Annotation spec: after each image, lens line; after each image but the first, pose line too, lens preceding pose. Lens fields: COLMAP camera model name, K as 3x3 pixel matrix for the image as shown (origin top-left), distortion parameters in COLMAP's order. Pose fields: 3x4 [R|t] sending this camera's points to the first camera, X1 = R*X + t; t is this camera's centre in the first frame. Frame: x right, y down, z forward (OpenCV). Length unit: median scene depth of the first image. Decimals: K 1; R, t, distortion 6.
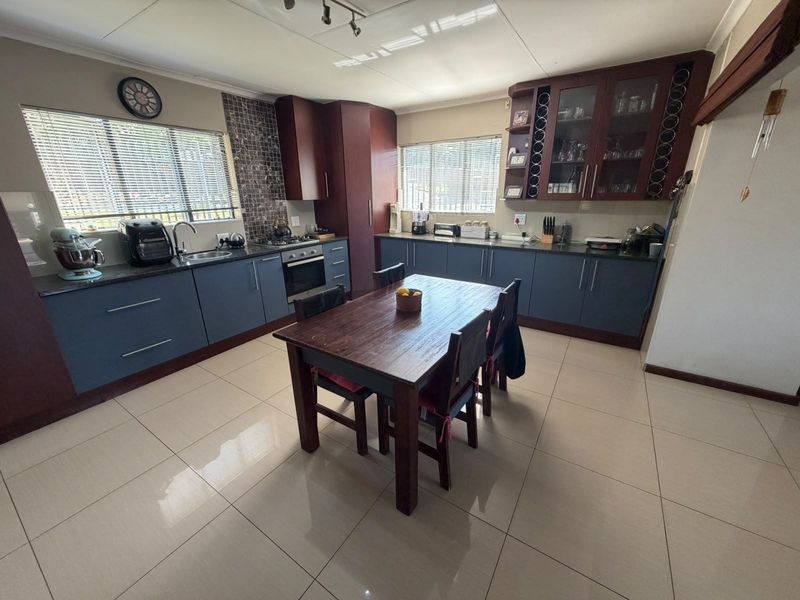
lens RADIAL K [[318.0, 0, 398.4], [0, 318.0, 299.1], [0, 0, 1]] dist [0.000659, 0.000122]
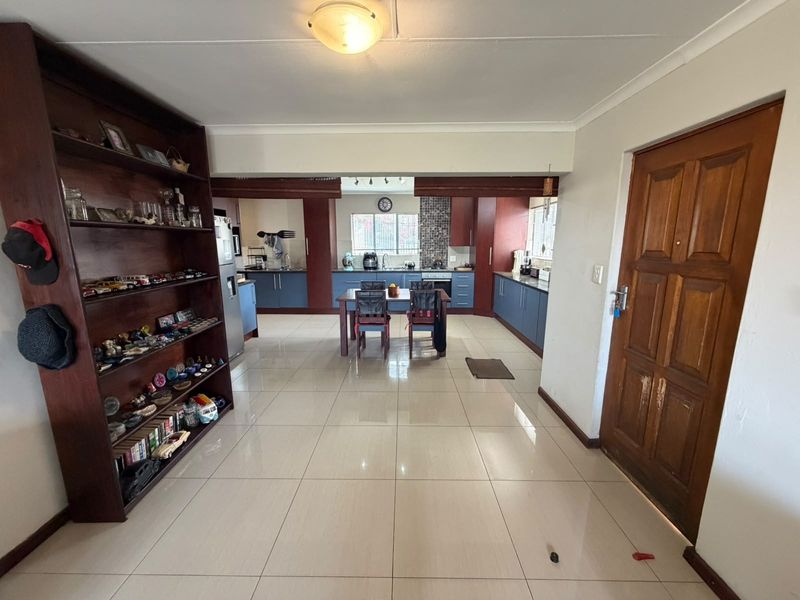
lens RADIAL K [[318.0, 0, 398.4], [0, 318.0, 299.1], [0, 0, 1]] dist [0.000659, 0.000122]
pose [[0.537822, 0.163899, -0.826973, 1.059169], [-0.274655, 0.961469, 0.011932, 0.016408], [0.797064, 0.220715, 0.562115, -0.115481]]
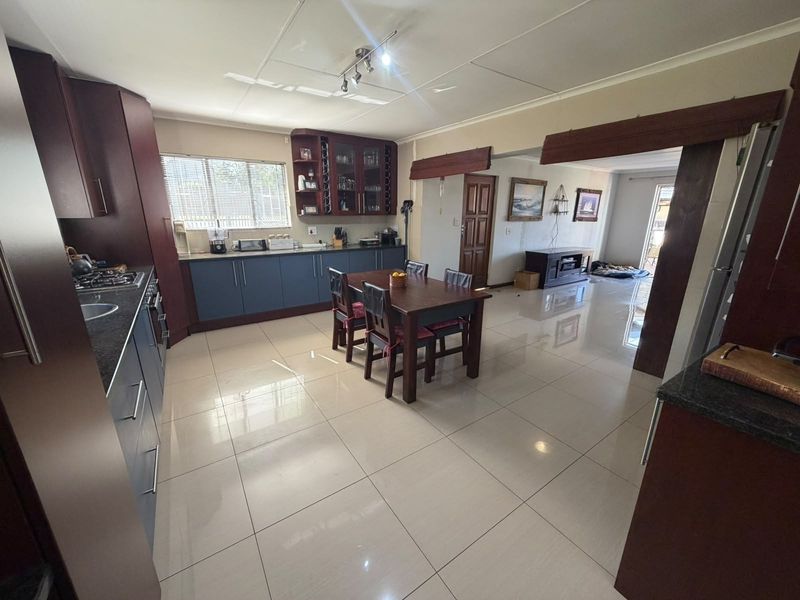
lens RADIAL K [[318.0, 0, 398.4], [0, 318.0, 299.1], [0, 0, 1]] dist [0.000659, 0.000122]
pose [[0.385249, -0.236374, 0.892026, -0.735097], [0.289037, 0.948908, 0.126617, -0.053527], [-0.876379, 0.209050, 0.433886, 0.207206]]
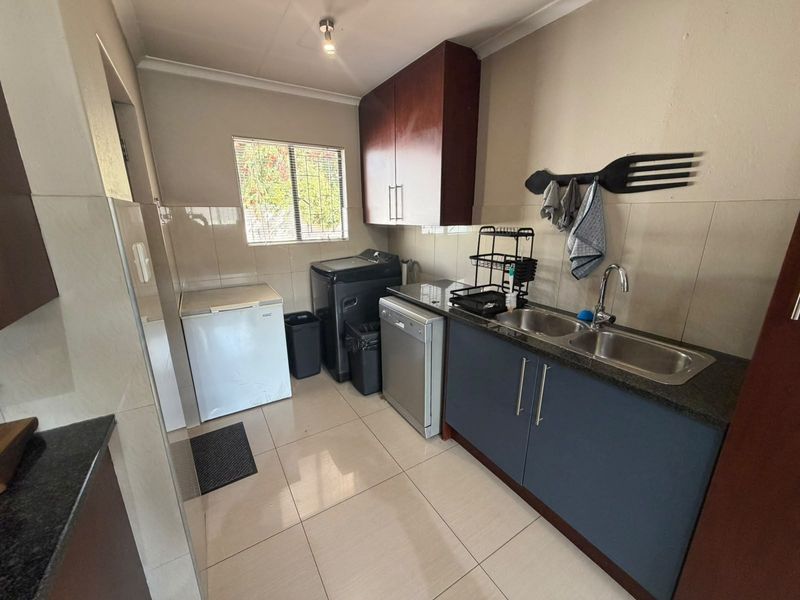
lens RADIAL K [[318.0, 0, 398.4], [0, 318.0, 299.1], [0, 0, 1]] dist [0.000659, 0.000122]
pose [[-0.419674, 0.254484, -0.871270, -0.404754], [-0.283382, 0.875176, 0.392124, -0.079508], [0.862304, 0.411467, -0.295173, 0.249491]]
